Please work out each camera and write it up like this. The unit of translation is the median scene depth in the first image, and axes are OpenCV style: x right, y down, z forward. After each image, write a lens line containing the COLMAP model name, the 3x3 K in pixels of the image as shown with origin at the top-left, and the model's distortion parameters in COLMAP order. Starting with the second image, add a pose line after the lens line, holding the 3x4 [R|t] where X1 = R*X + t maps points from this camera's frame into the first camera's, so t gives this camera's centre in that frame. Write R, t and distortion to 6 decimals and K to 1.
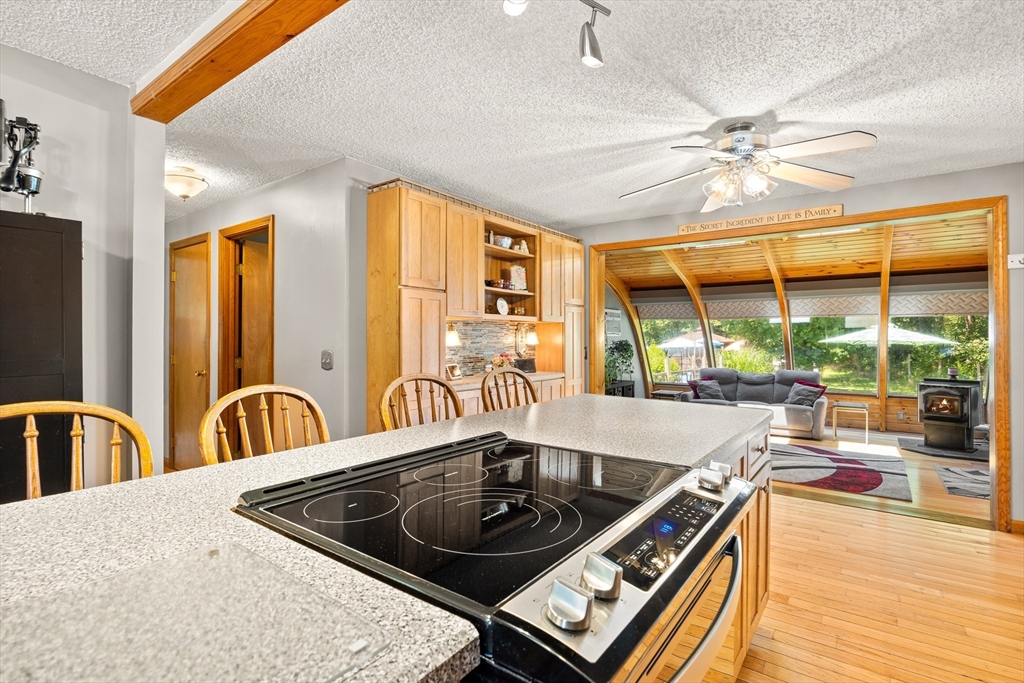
lens RADIAL K [[487.1, 0, 512.9], [0, 487.1, 335.5], [0, 0, 1]] dist [0.000215, -0.000676]
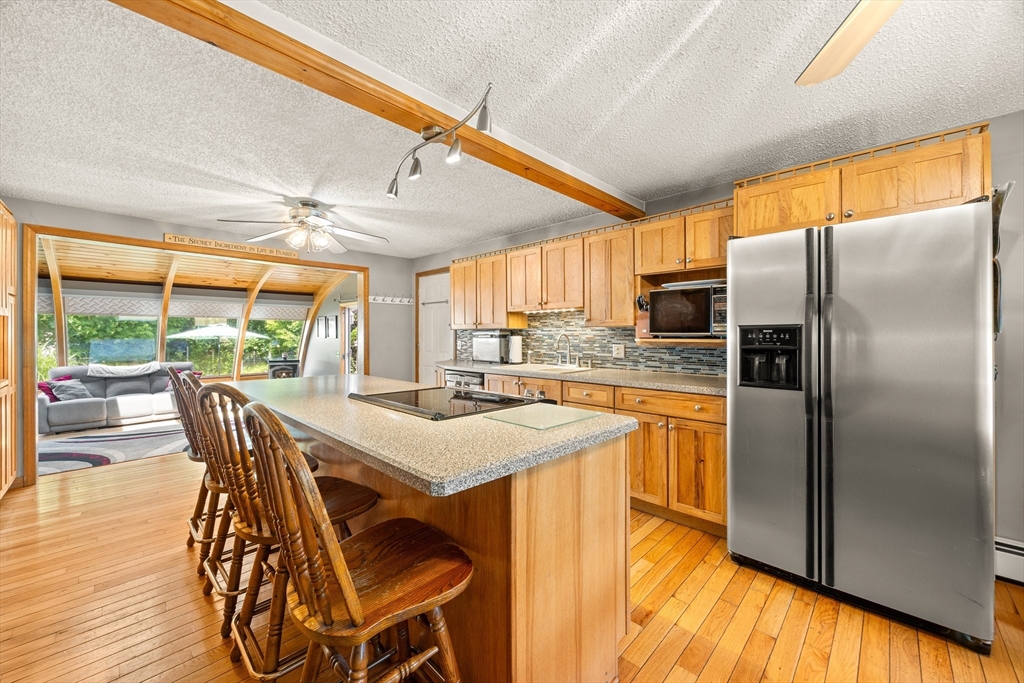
lens RADIAL K [[394.3, 0, 503.2], [0, 394.3, 336.3], [0, 0, 1]] dist [-0.001736, -0.000142]
pose [[0.179441, -0.001353, 0.983768, -0.524689], [-0.000820, 0.999999, 0.001525, 0.013307], [-0.983768, -0.001081, 0.179439, 0.084751]]
